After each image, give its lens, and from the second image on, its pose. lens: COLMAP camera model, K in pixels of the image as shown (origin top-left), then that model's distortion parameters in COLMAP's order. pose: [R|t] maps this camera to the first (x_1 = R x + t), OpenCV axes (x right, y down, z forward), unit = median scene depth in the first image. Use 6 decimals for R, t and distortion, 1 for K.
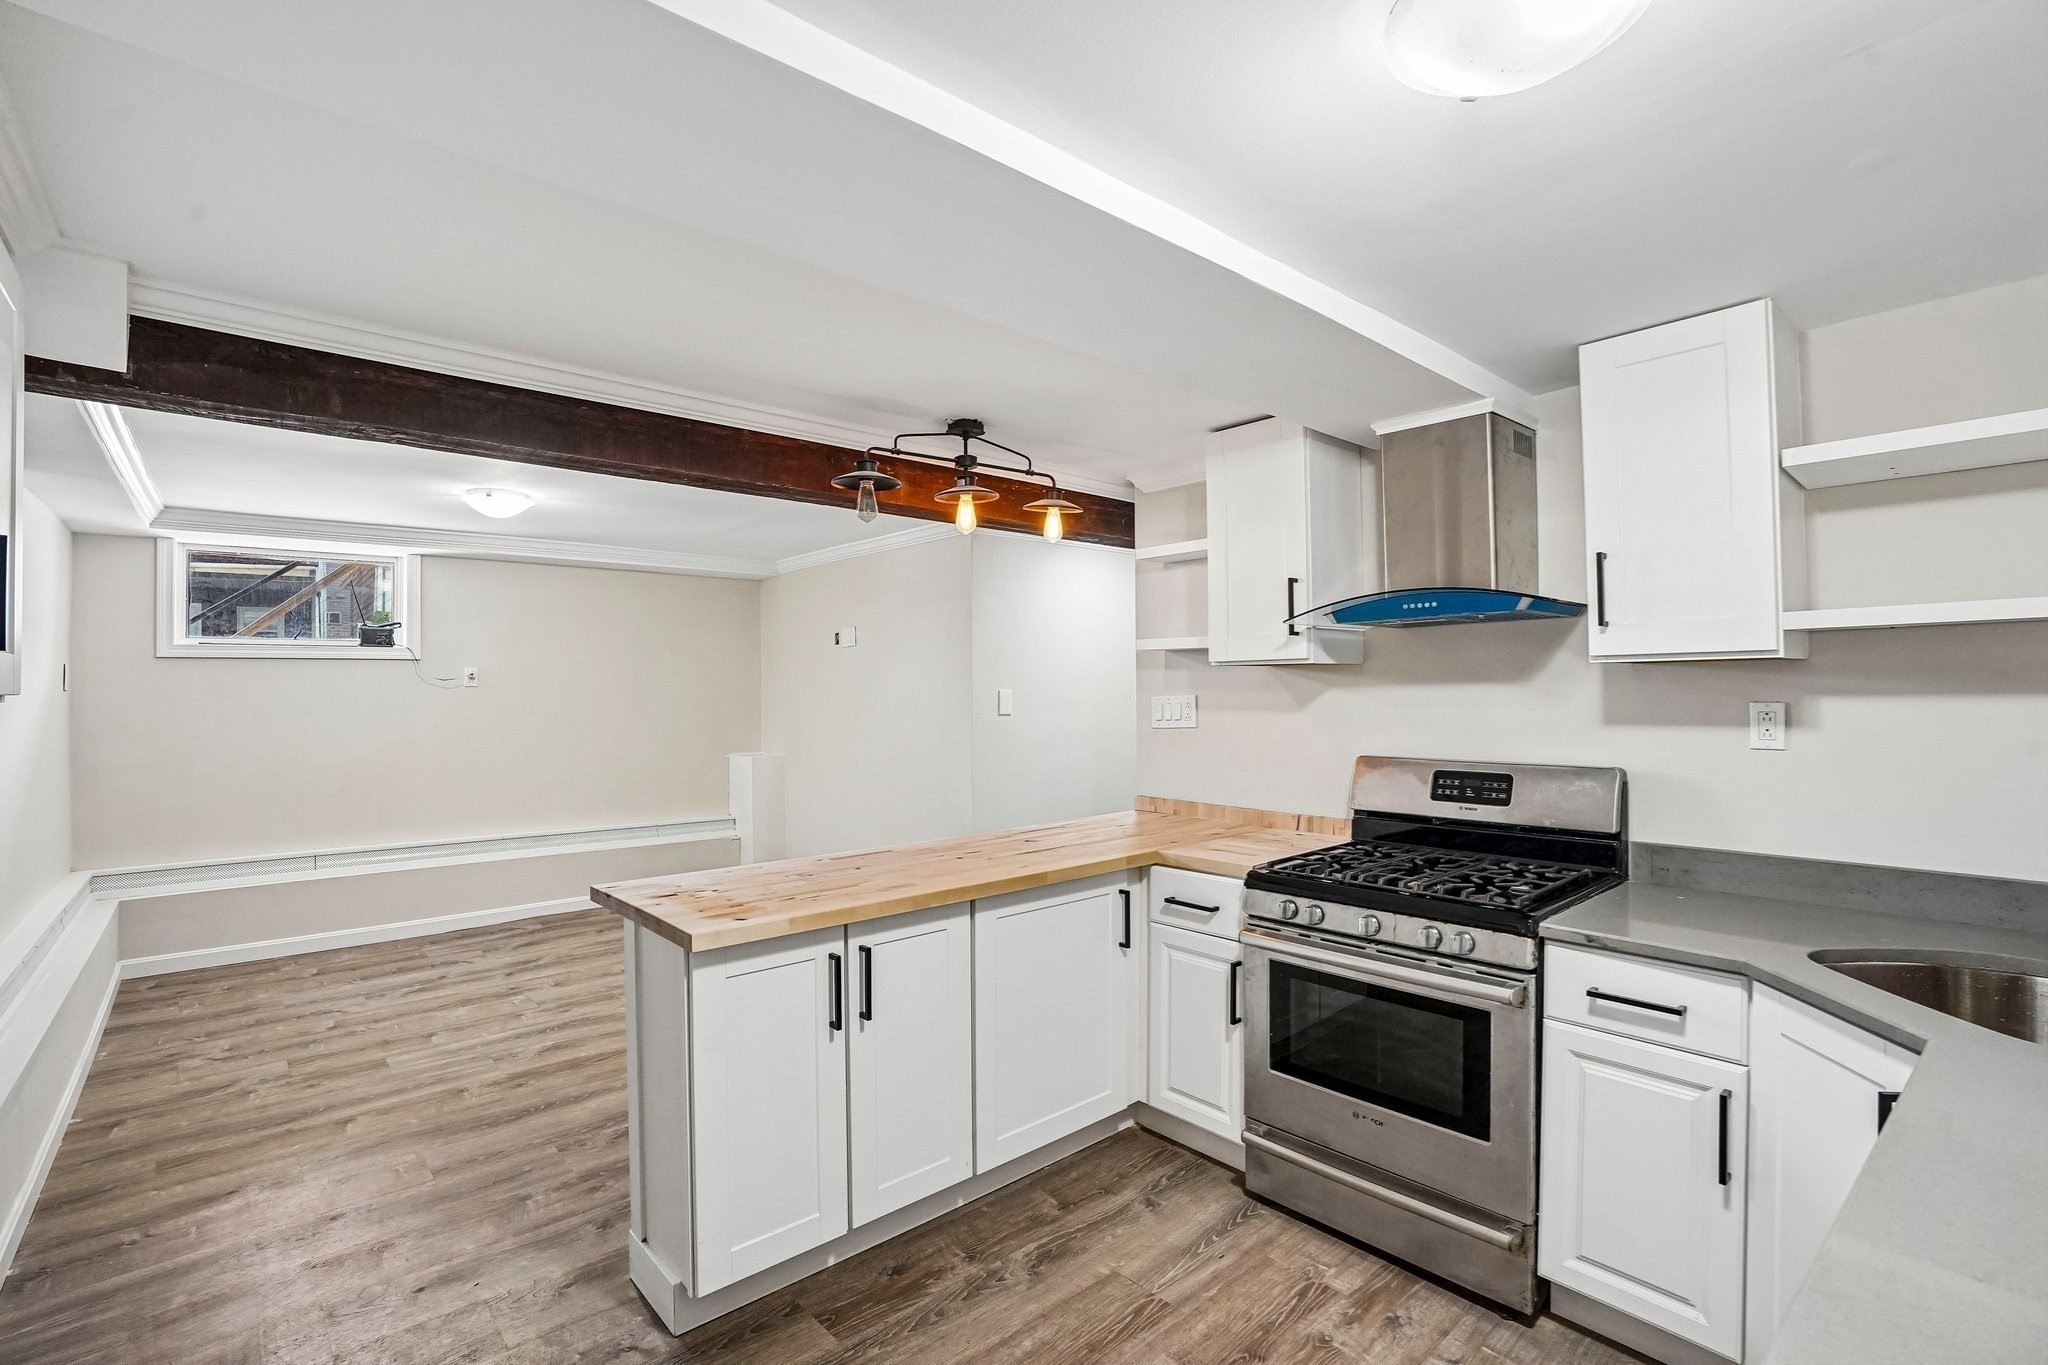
lens RADIAL K [[942.1, 0, 1026.4], [0, 942.1, 682.9], [0, 0, 1]] dist [-0.044747, 0.003150]
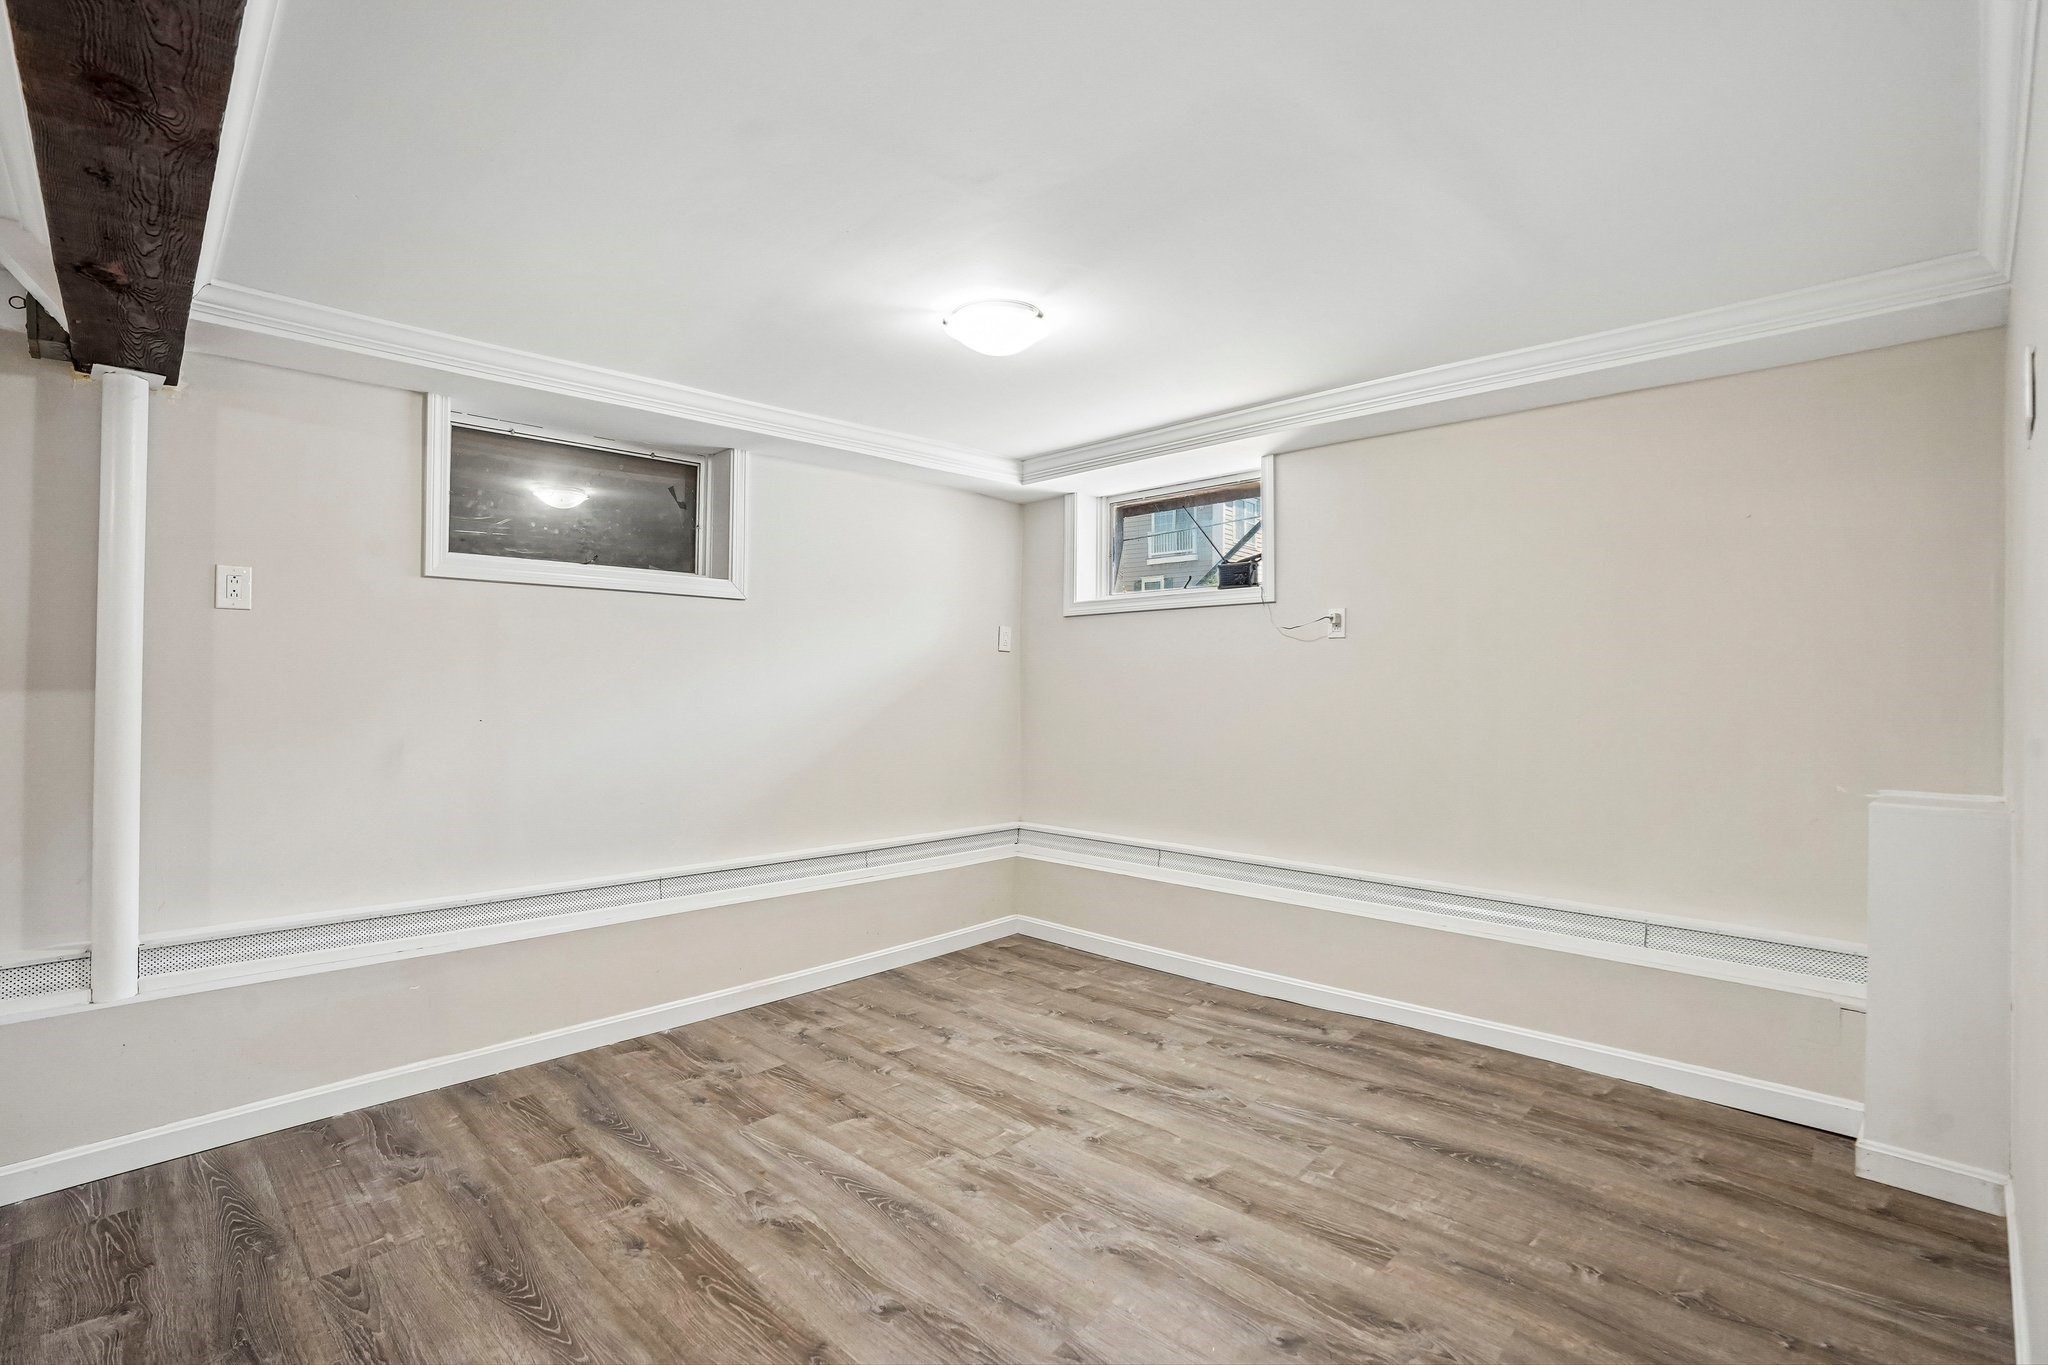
lens RADIAL K [[942.1, 0, 1024.8], [0, 942.1, 681.8], [0, 0, 1]] dist [-0.044747, 0.003150]
pose [[0.065342, -0.007580, -0.997834, 0.068666], [-0.002995, 0.999965, -0.007792, 0.060084], [0.997858, 0.003498, 0.065317, 1.084119]]
